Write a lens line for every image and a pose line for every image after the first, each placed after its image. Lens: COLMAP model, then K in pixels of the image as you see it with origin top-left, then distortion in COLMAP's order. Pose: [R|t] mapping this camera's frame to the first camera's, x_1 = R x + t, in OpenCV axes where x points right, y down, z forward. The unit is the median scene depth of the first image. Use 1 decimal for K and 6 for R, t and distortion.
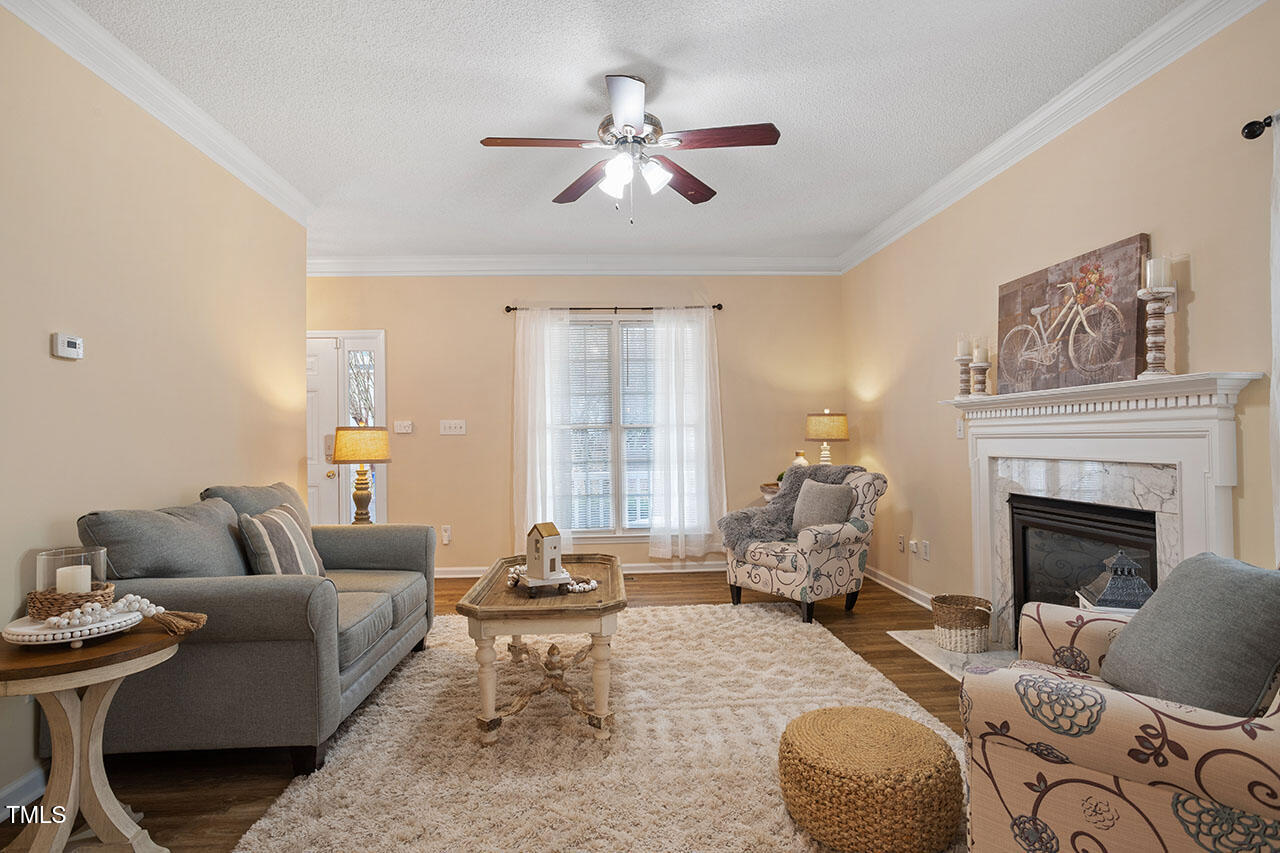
lens RADIAL K [[642.4, 0, 601.7], [0, 642.4, 428.3], [0, 0, 1]] dist [-0.037139, 0.001815]
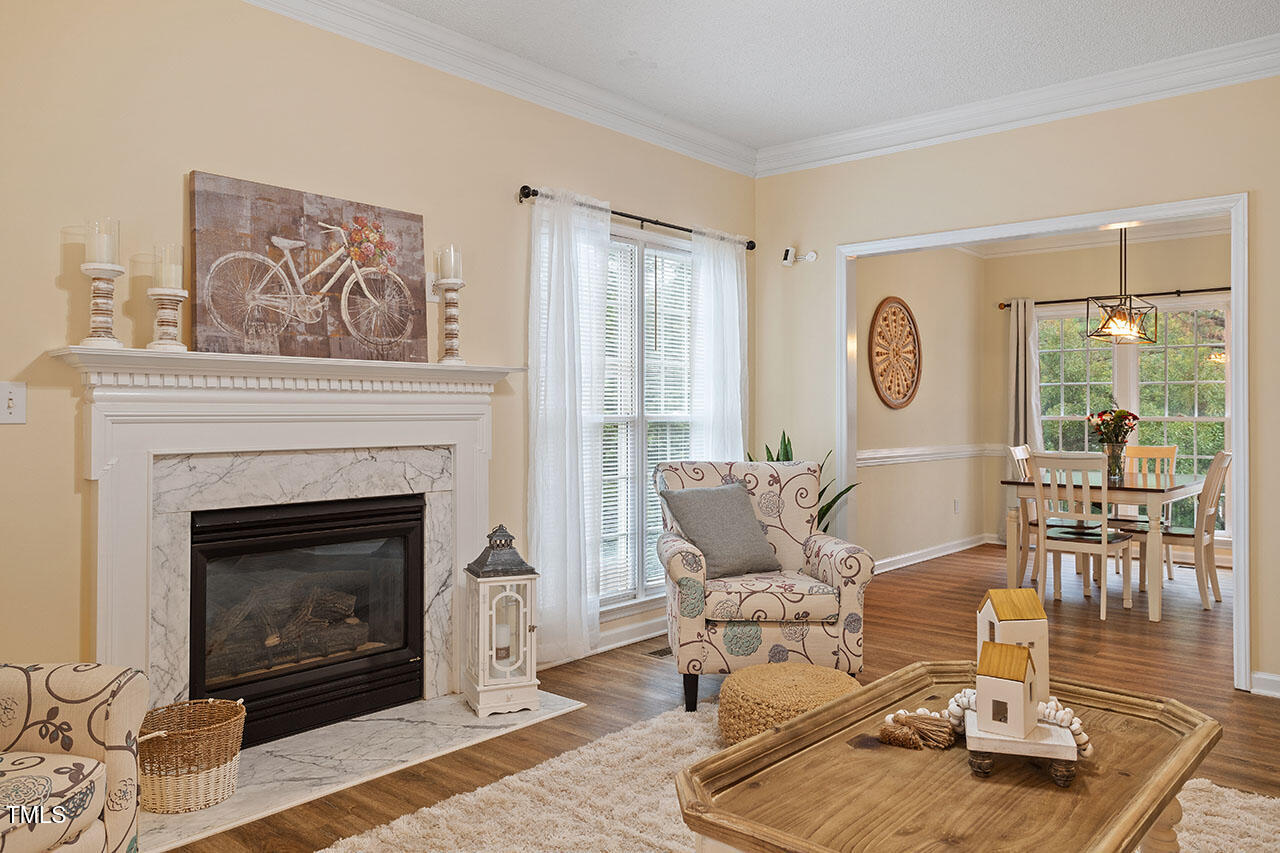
lens RADIAL K [[936.1, 0, 634.3], [0, 936.1, 401.1], [0, 0, 1]] dist [-0.003657, 0.013393]
pose [[-0.742521, 0.021406, 0.669480, -0.327346], [-0.001430, 0.999436, -0.033543, 0.029100], [-0.669821, -0.025864, -0.742072, 1.602078]]
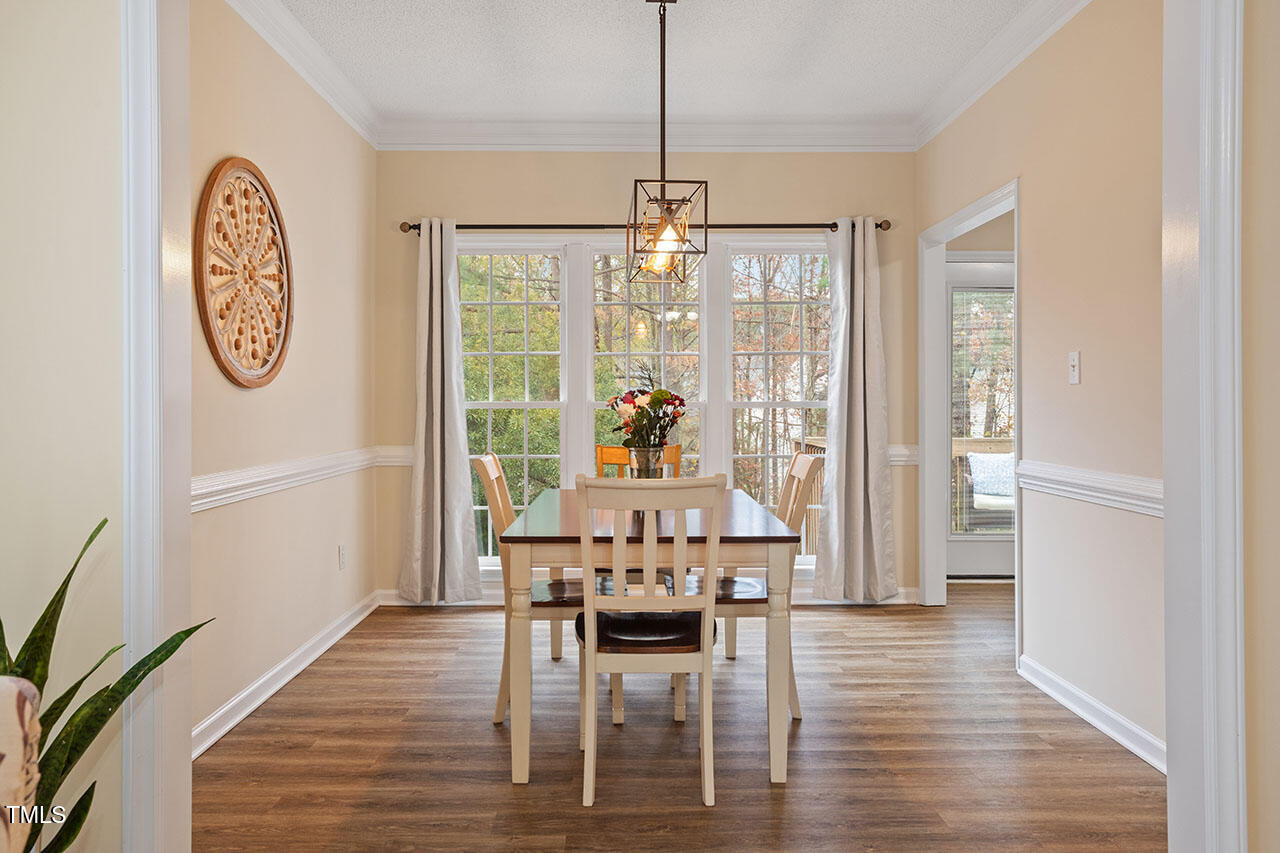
lens RADIAL K [[936.1, 0, 624.8], [0, 936.1, 399.6], [0, 0, 1]] dist [-0.003657, 0.013393]
pose [[-0.999759, 0.016204, 0.014834, 0.277456], [0.015950, 0.999727, -0.017086, 0.010392], [-0.015107, -0.016846, -0.999744, 0.566988]]
